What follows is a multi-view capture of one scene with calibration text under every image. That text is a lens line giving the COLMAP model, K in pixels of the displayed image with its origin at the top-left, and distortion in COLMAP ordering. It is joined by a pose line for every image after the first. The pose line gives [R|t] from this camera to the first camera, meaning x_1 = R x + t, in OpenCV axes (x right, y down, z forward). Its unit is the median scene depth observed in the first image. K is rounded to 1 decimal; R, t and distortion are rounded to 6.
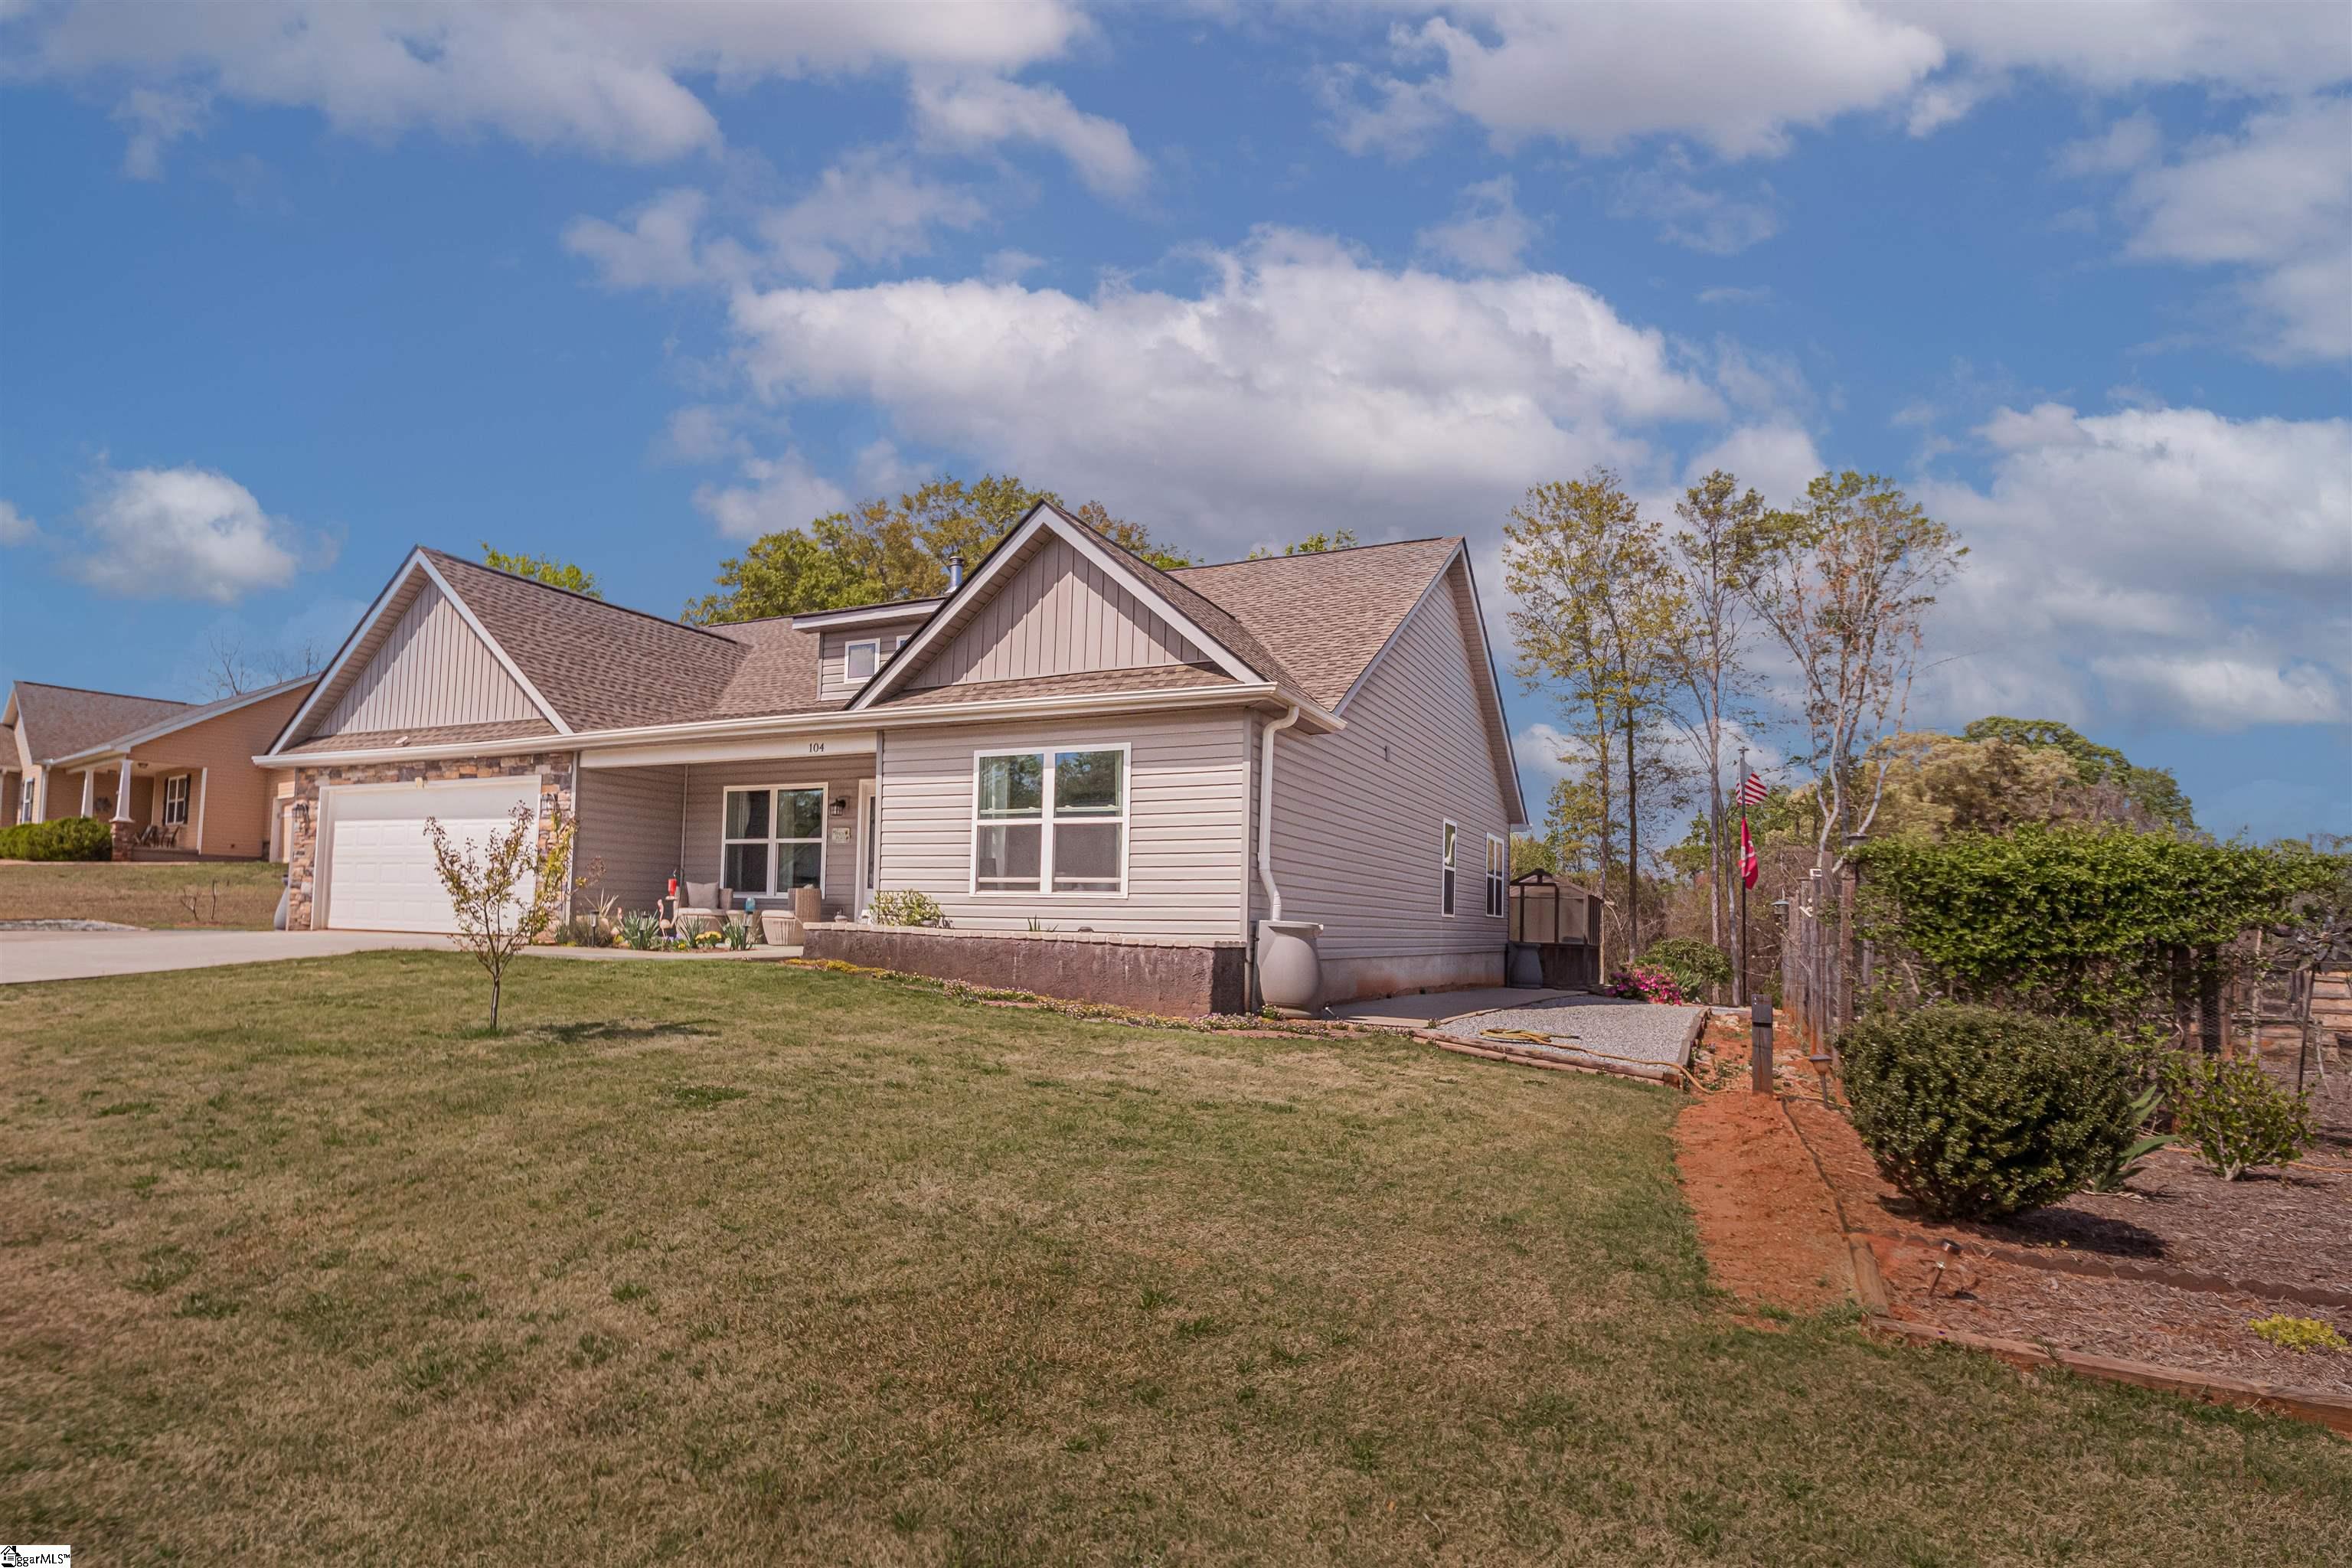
lens RADIAL K [[1197.4, 0, 1176.0], [0, 1197.4, 784.0], [0, 0, 1]] dist [-0.034326, -0.000217]
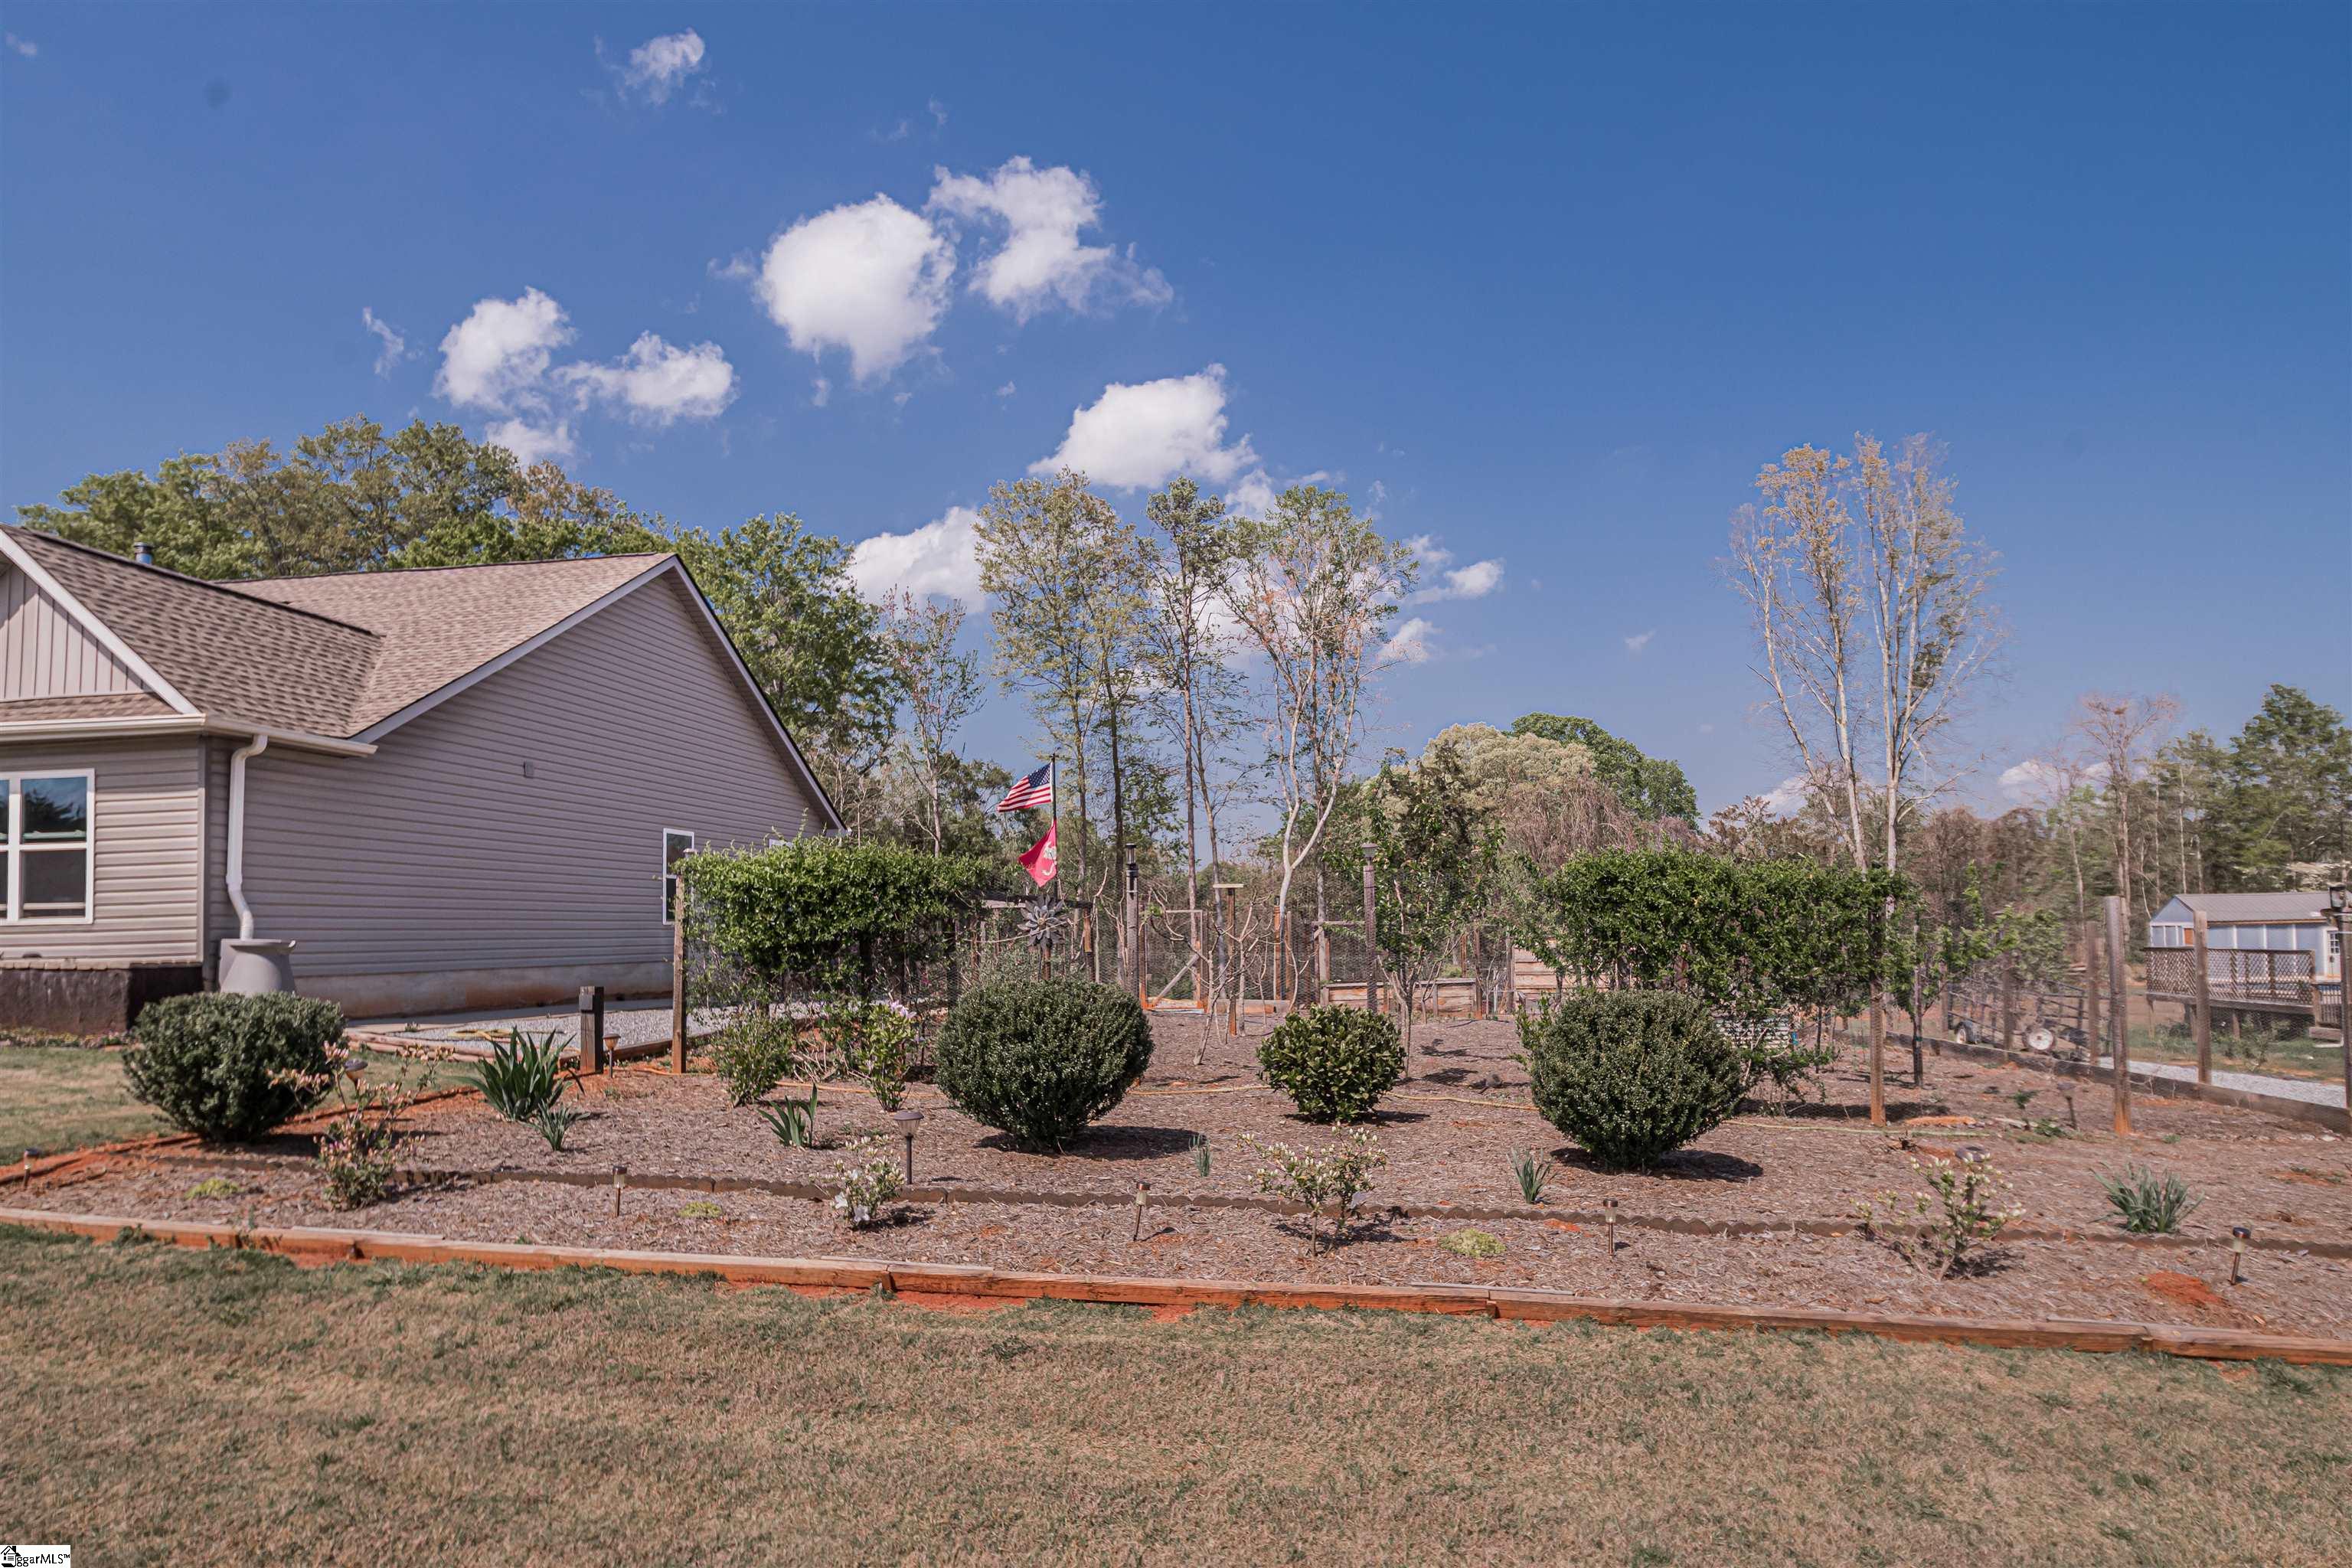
lens RADIAL K [[1279.0, 0, 1176.0], [0, 1279.0, 784.0], [0, 0, 1]] dist [-0.032612, -0.000512]
pose [[0.940173, -0.006763, 0.340630, 0.440293], [0.005599, 0.999975, 0.004400, -0.020282], [-0.340651, -0.002230, 0.940187, -0.284950]]
